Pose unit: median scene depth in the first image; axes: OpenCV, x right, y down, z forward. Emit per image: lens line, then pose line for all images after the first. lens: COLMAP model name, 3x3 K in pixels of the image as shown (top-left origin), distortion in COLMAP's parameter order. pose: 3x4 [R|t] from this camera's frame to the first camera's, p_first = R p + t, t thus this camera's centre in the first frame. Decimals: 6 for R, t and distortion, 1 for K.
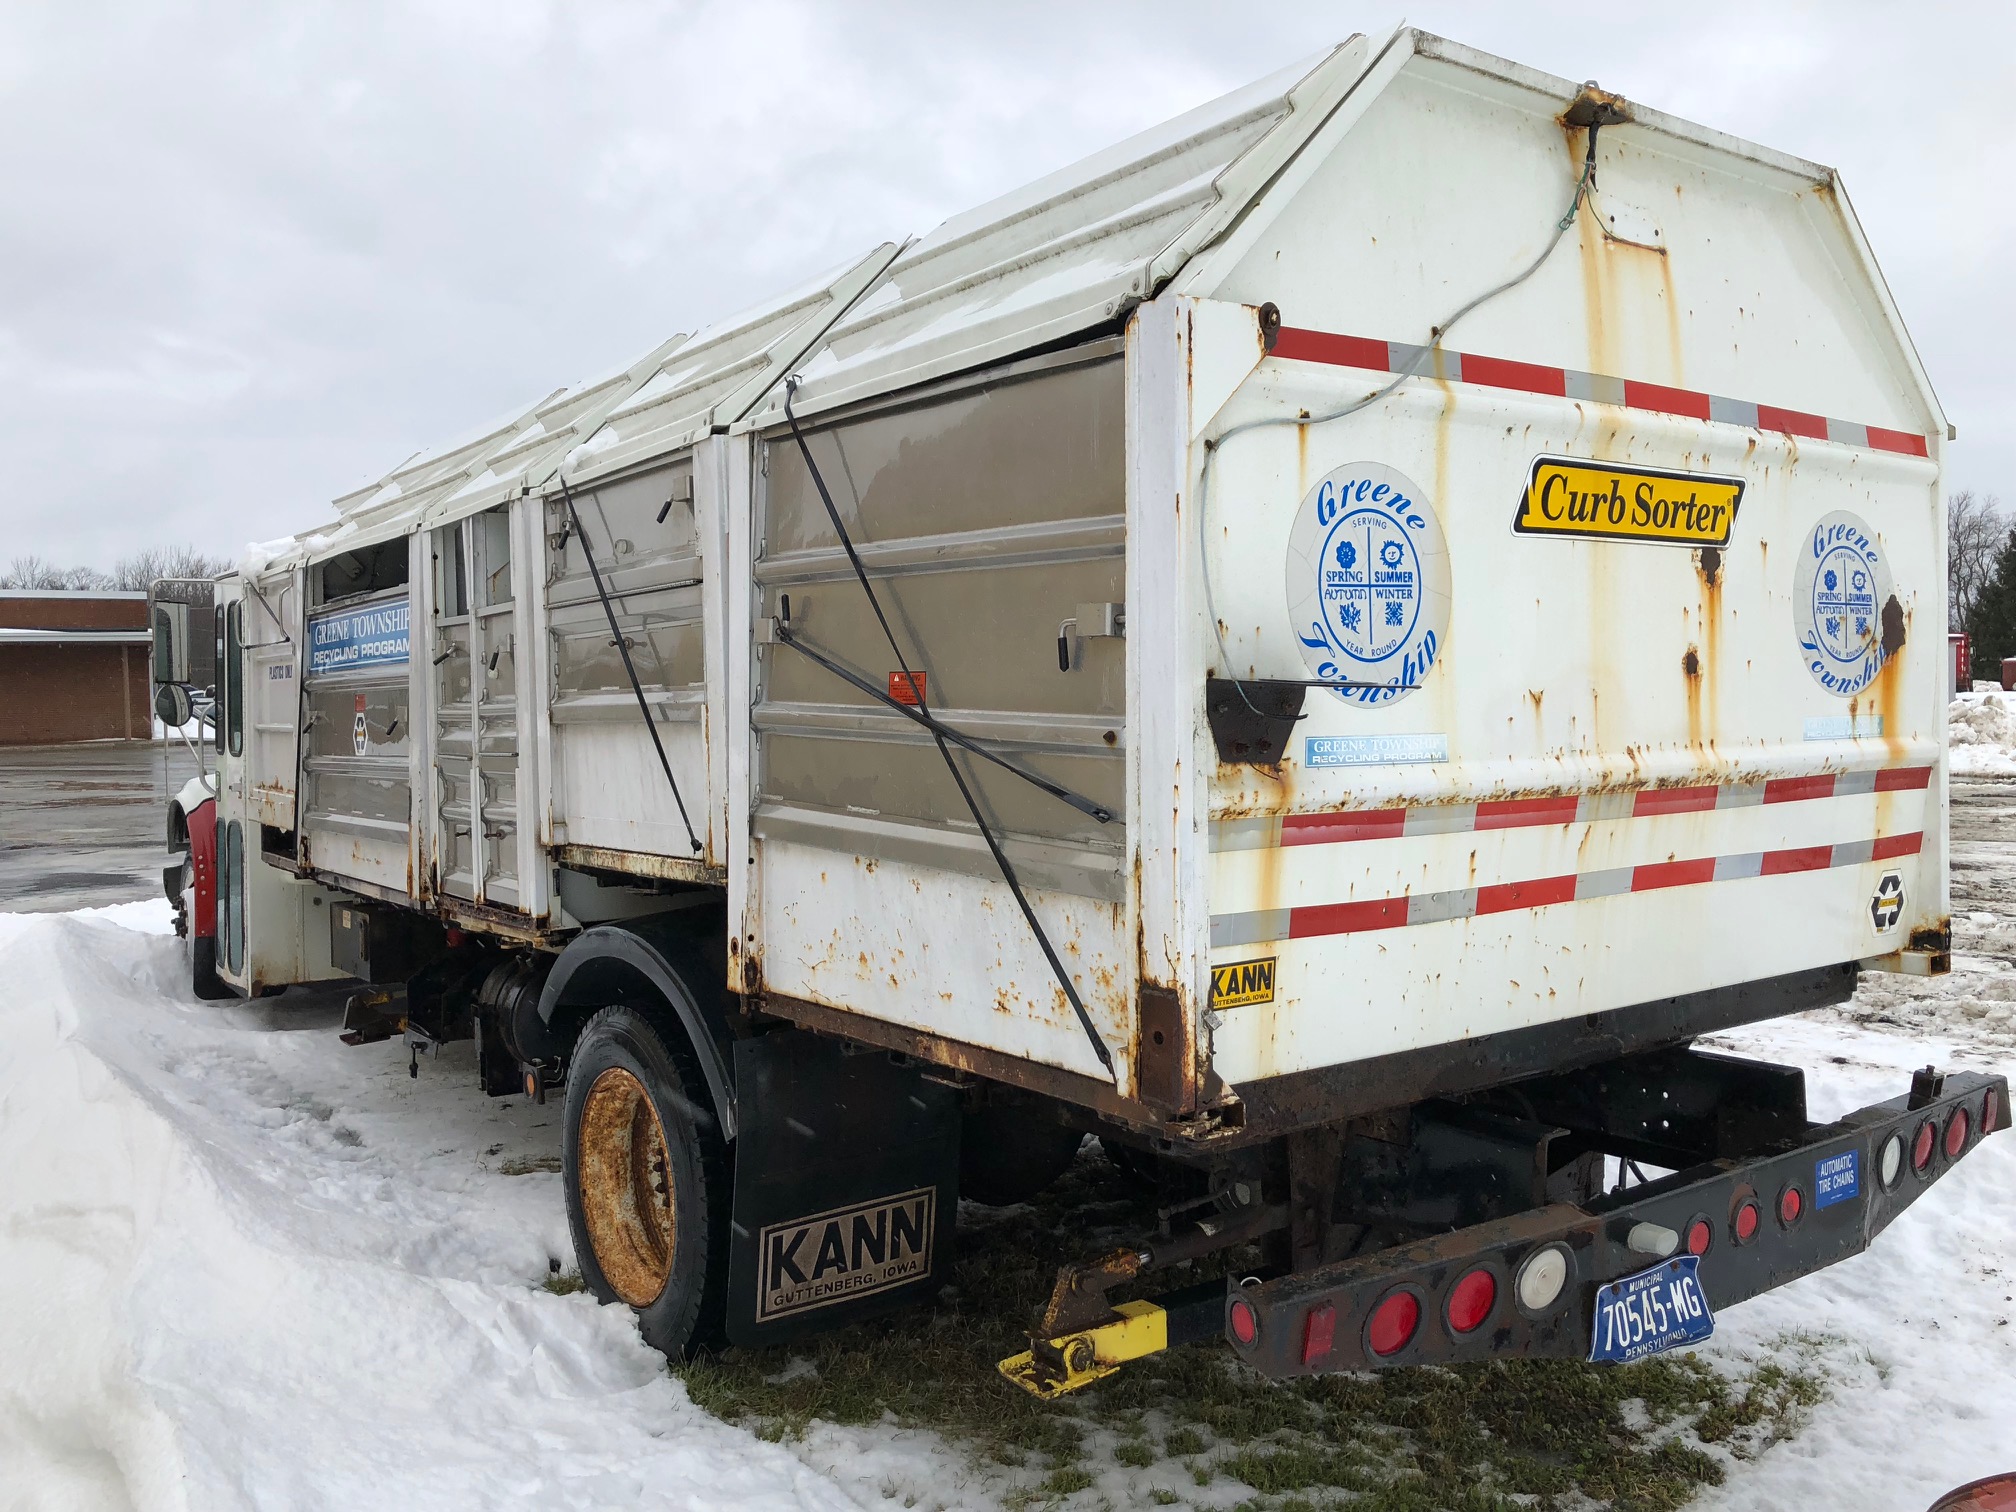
lens RADIAL K [[1646.3, 0, 1041.2], [0, 1646.3, 753.9], [0, 0, 1]] dist [0.010995, -0.011478]
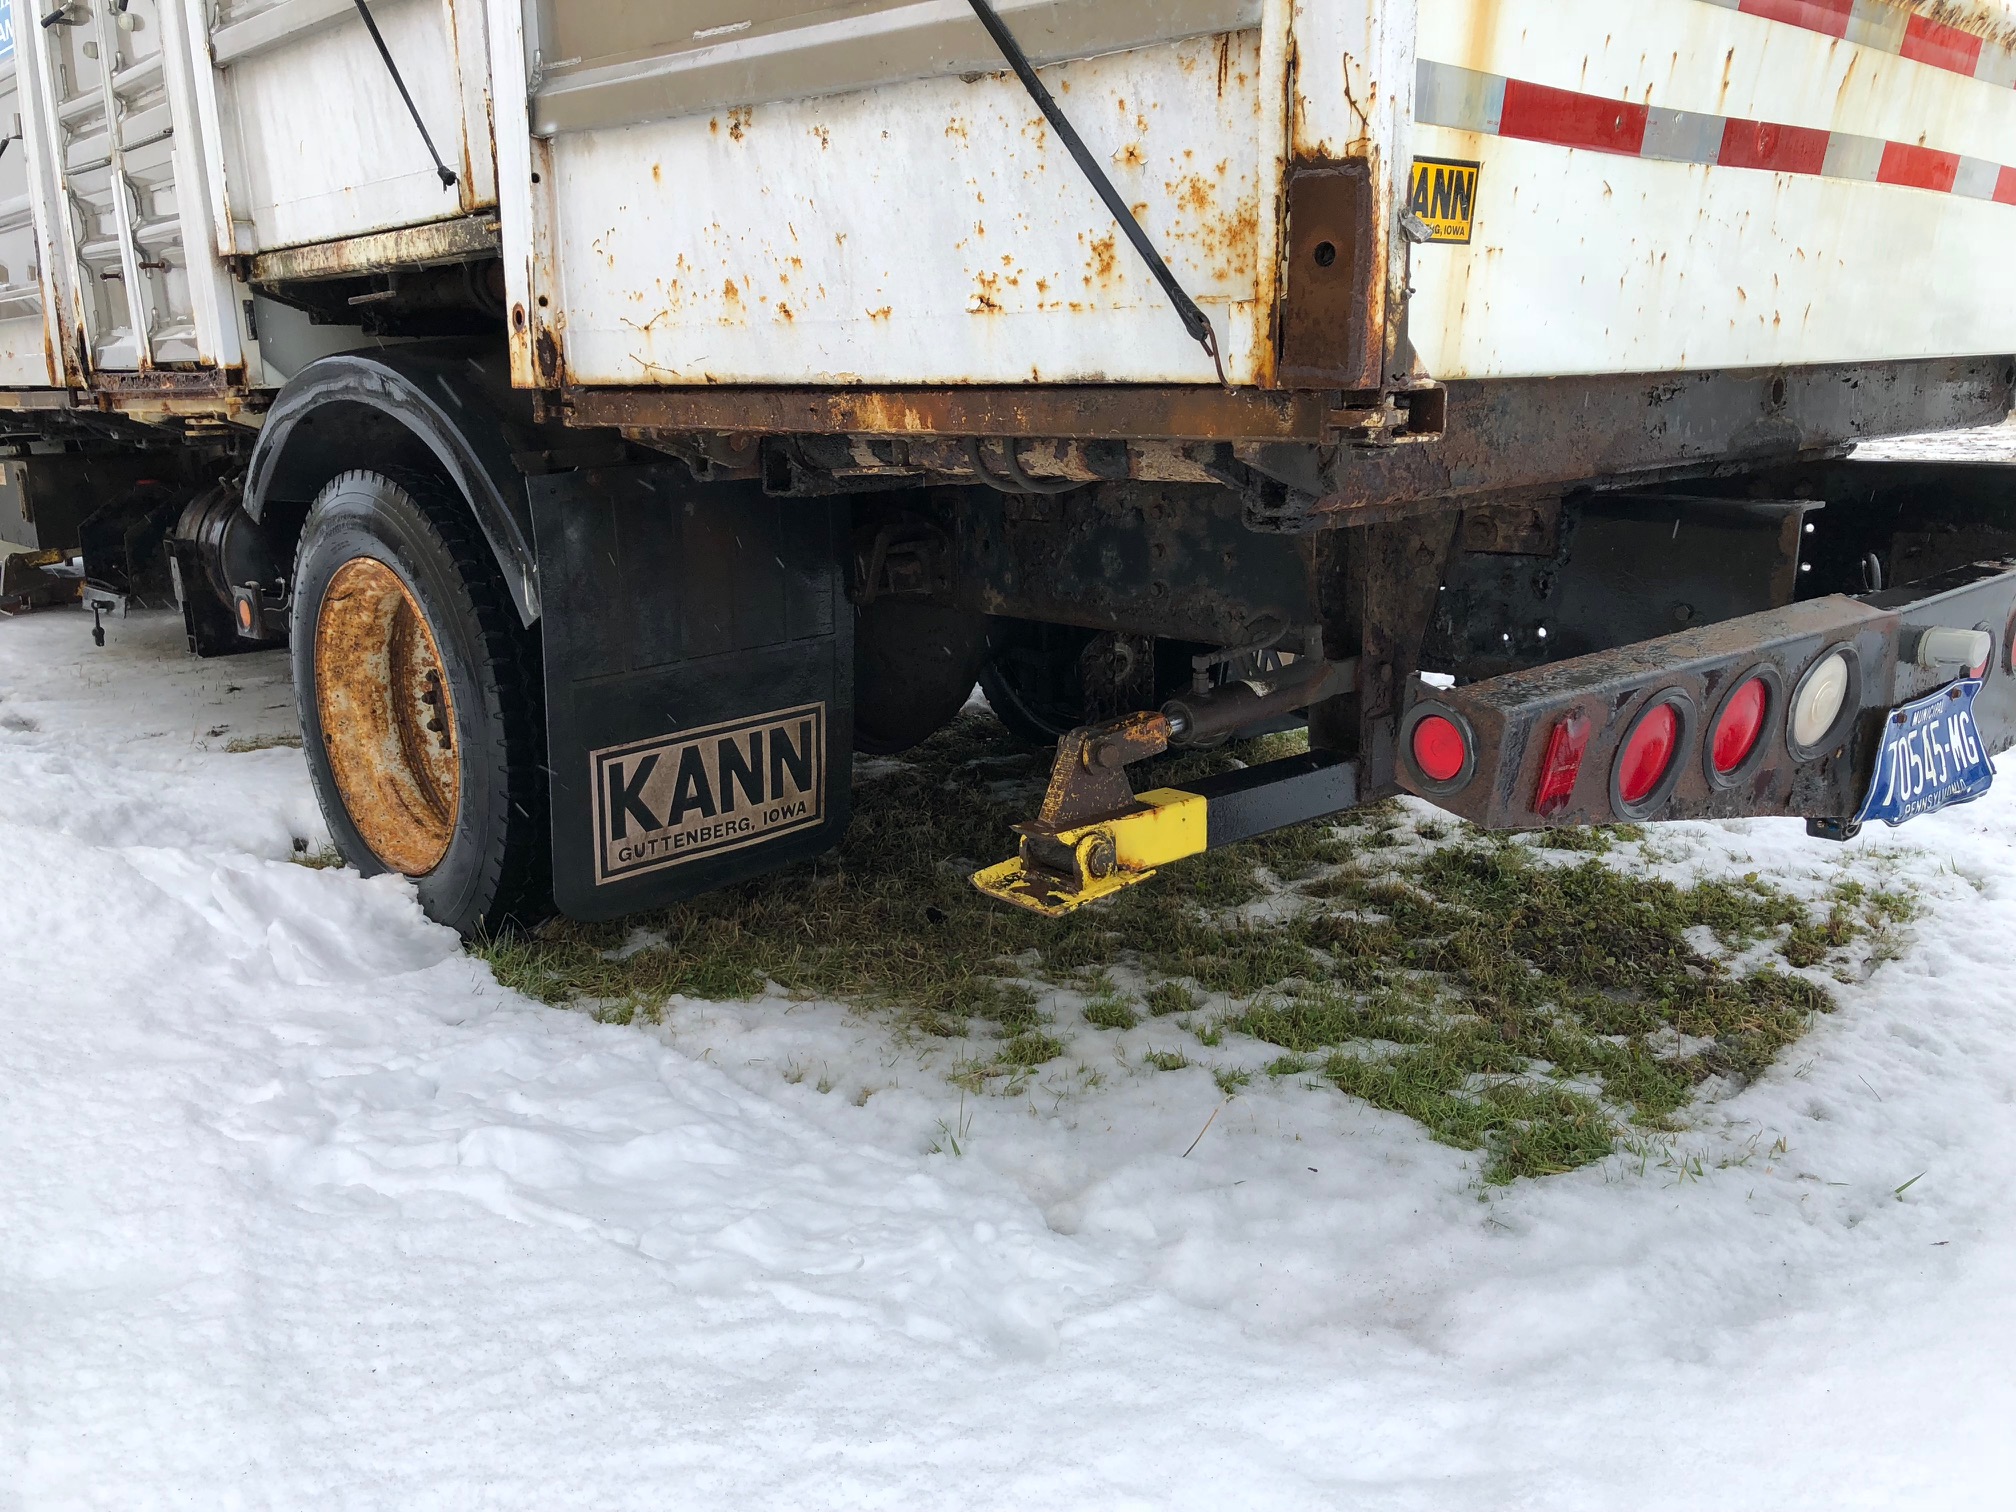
lens RADIAL K [[1646.3, 0, 1041.2], [0, 1646.3, 753.9], [0, 0, 1]] dist [0.010995, -0.011478]
pose [[0.991163, -0.030026, 0.129209, -0.066696], [0.002732, 0.978460, 0.206419, 0.145525], [-0.132624, -0.204242, 0.969895, 0.284042]]
